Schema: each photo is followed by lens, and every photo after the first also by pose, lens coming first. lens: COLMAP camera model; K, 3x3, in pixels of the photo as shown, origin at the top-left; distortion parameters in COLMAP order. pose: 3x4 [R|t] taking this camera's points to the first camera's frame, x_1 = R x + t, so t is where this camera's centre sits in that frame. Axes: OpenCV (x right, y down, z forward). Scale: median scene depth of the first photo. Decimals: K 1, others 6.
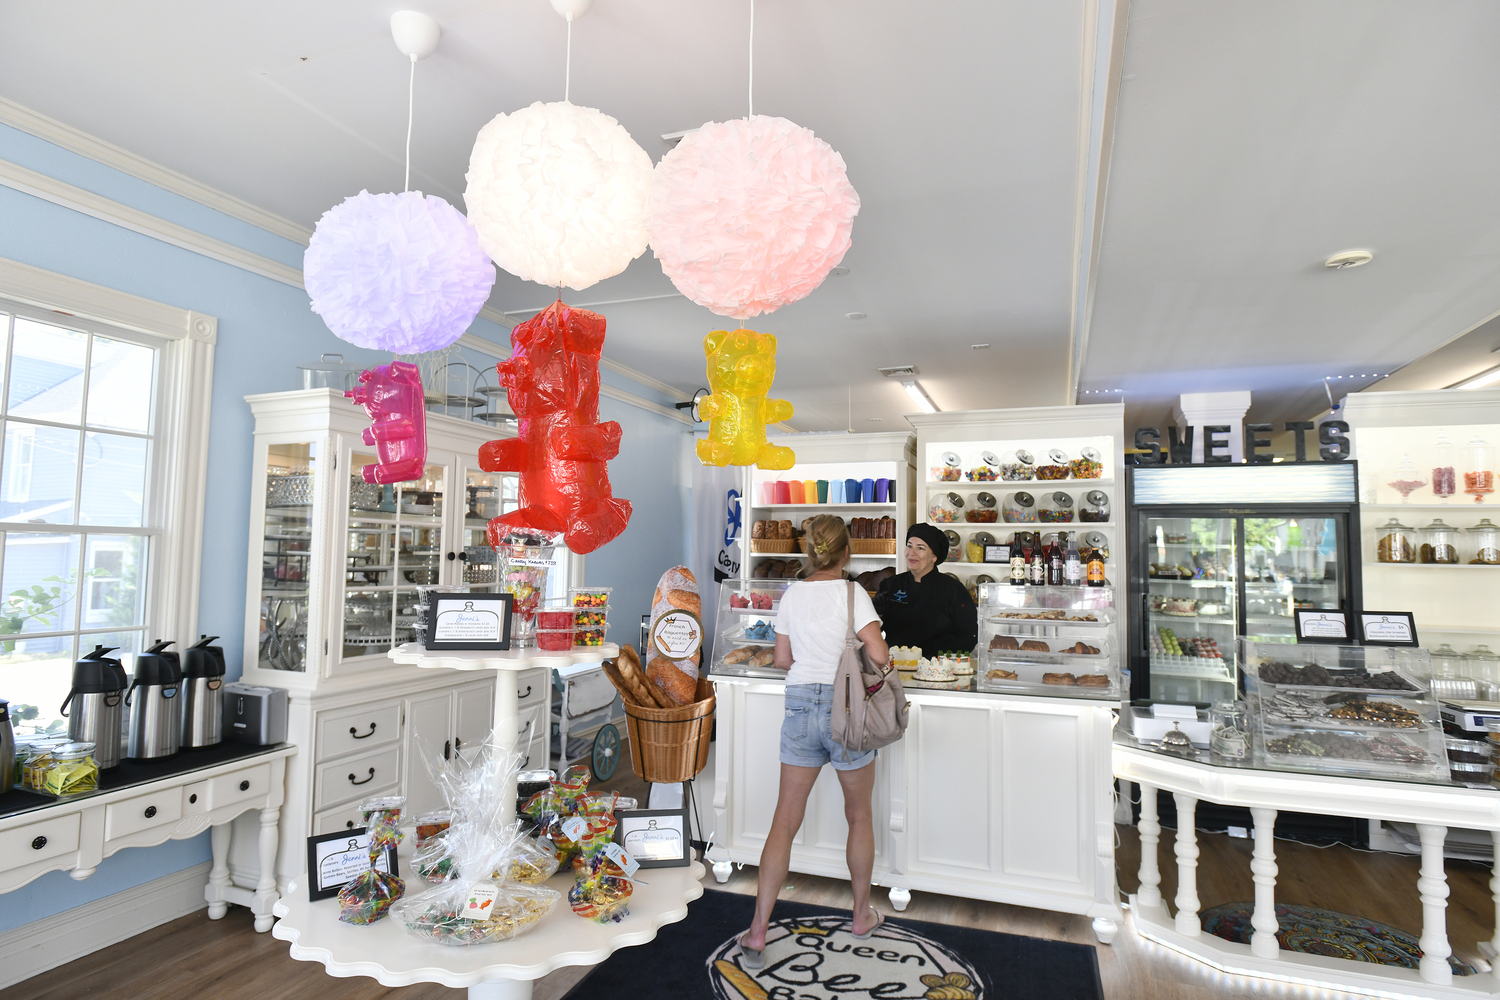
lens RADIAL K [[809.3, 0, 753.1], [0, 809.3, 507.2], [0, 0, 1]] dist [-0.004858, -0.001588]
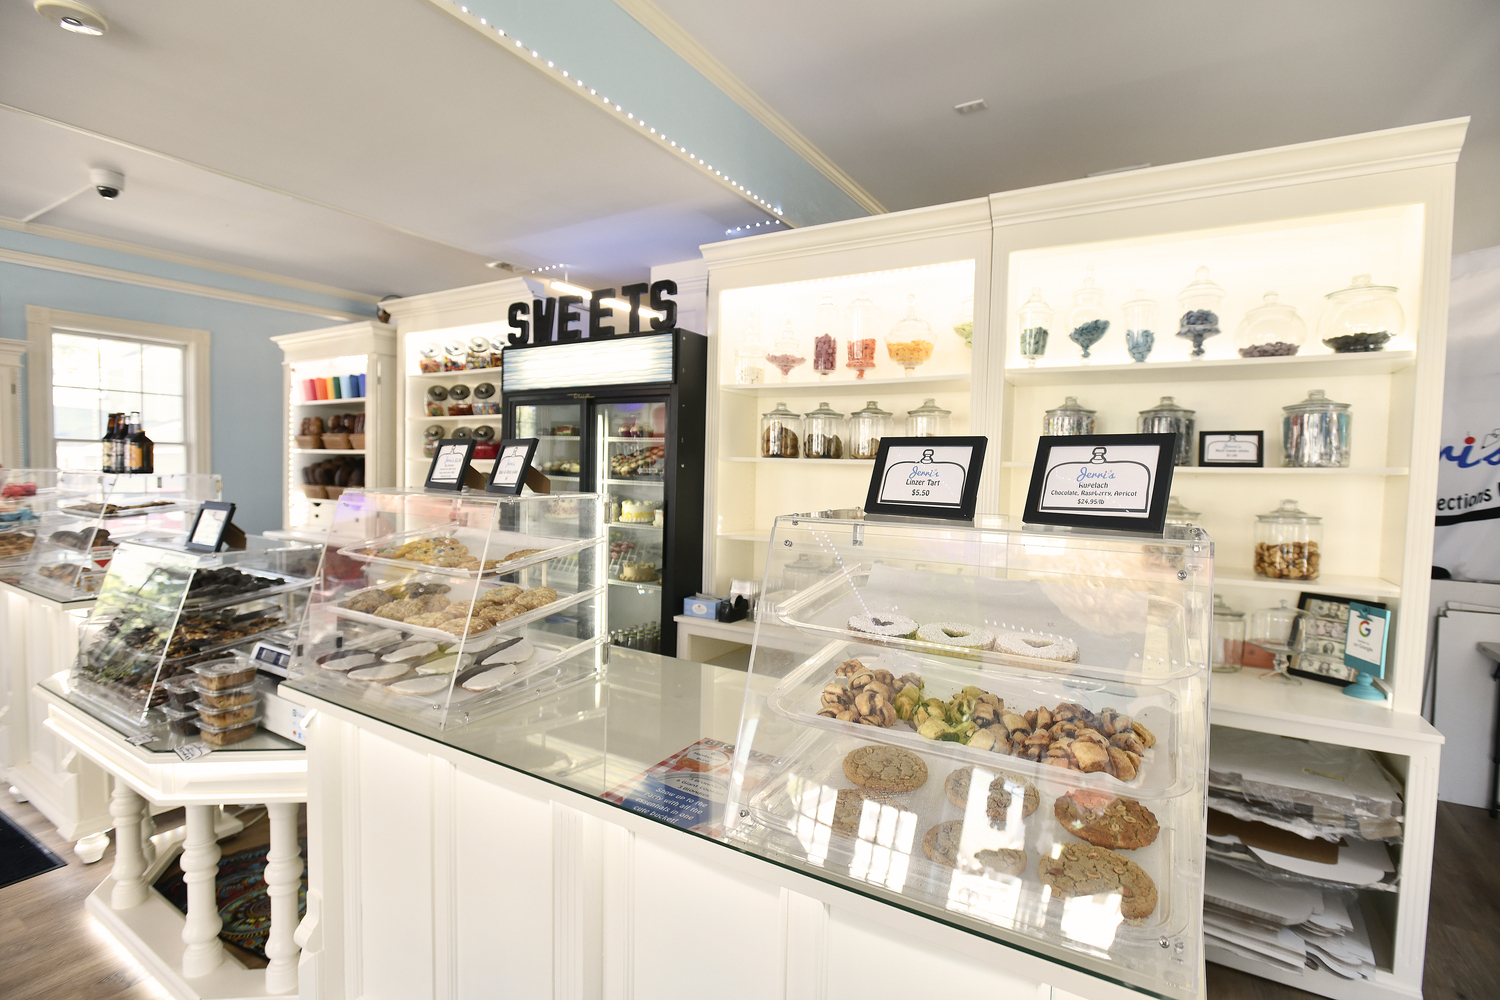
lens RADIAL K [[711.7, 0, 750.0], [0, 711.7, 500.0], [0, 0, 1]] dist [-0.000016, 0.000019]
pose [[0.980182, 0.014684, -0.197553, 0.925189], [0.006025, 0.994577, 0.103823, 0.037412], [0.198006, -0.102956, 0.974779, 0.291963]]
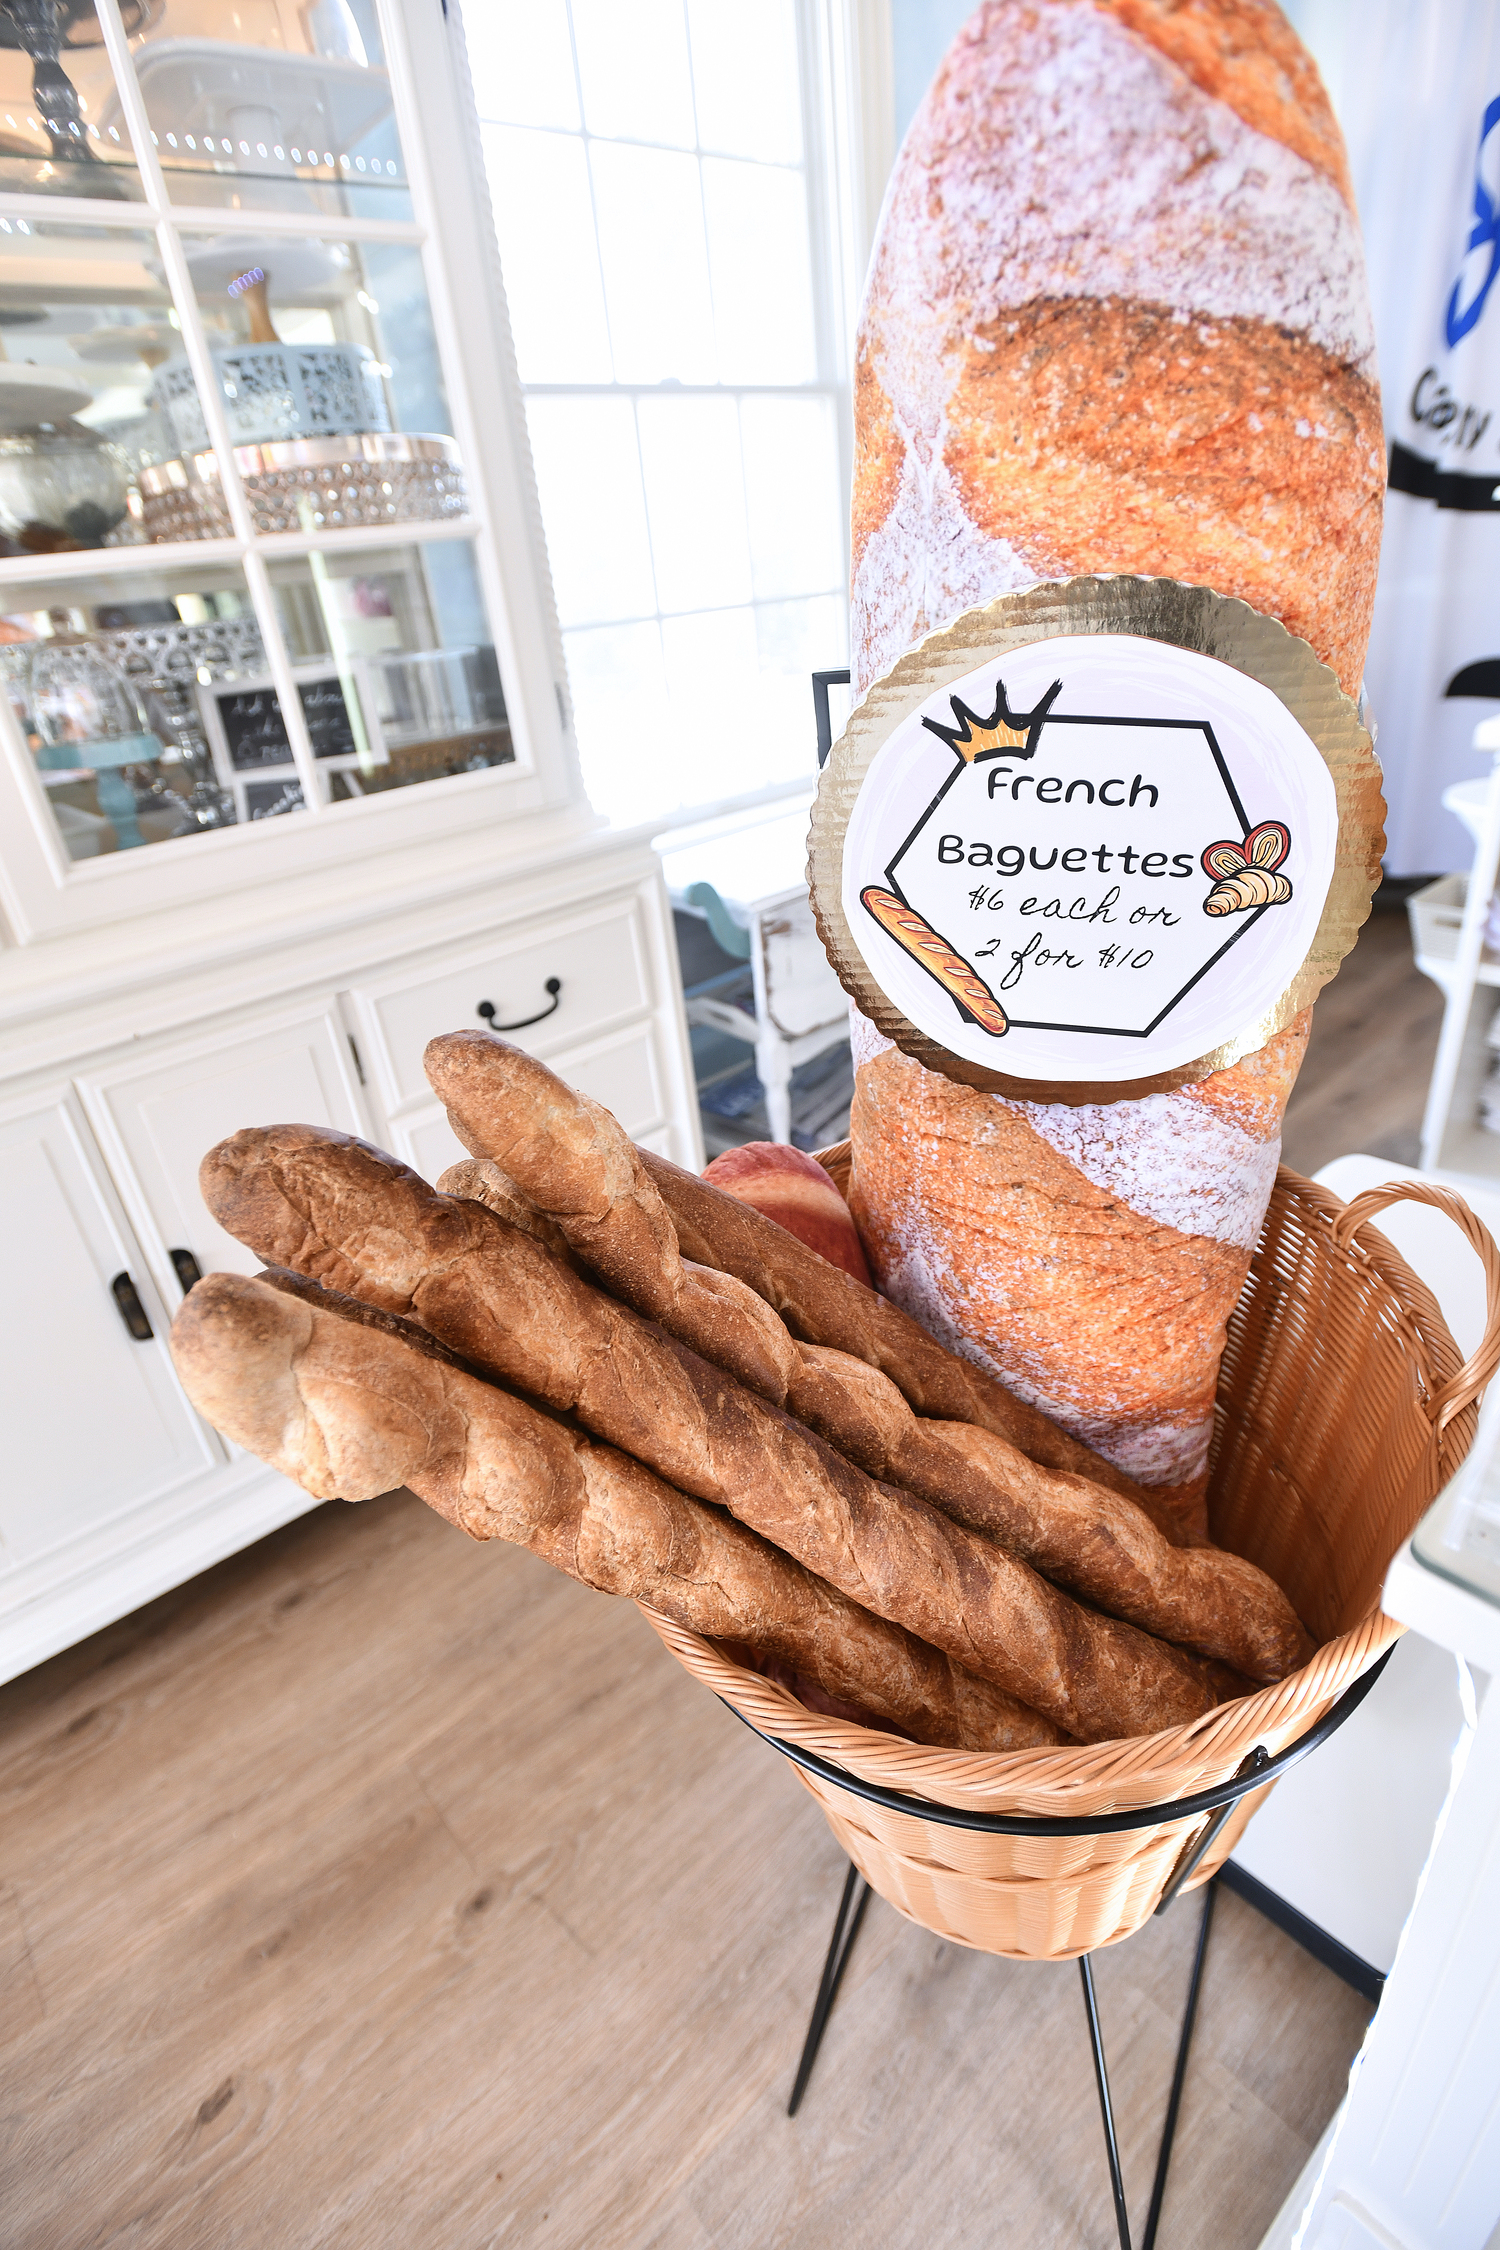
lens RADIAL K [[1109.7, 0, 750.0], [0, 1109.7, 1125.0], [0, 0, 1]] dist [-0.037531, 0.000139]
pose [[0.871535, 0.132381, -0.472125, -0.055152], [0.138653, 0.857032, 0.496258, 0.101587], [0.470322, -0.497968, 0.728578, 0.782619]]
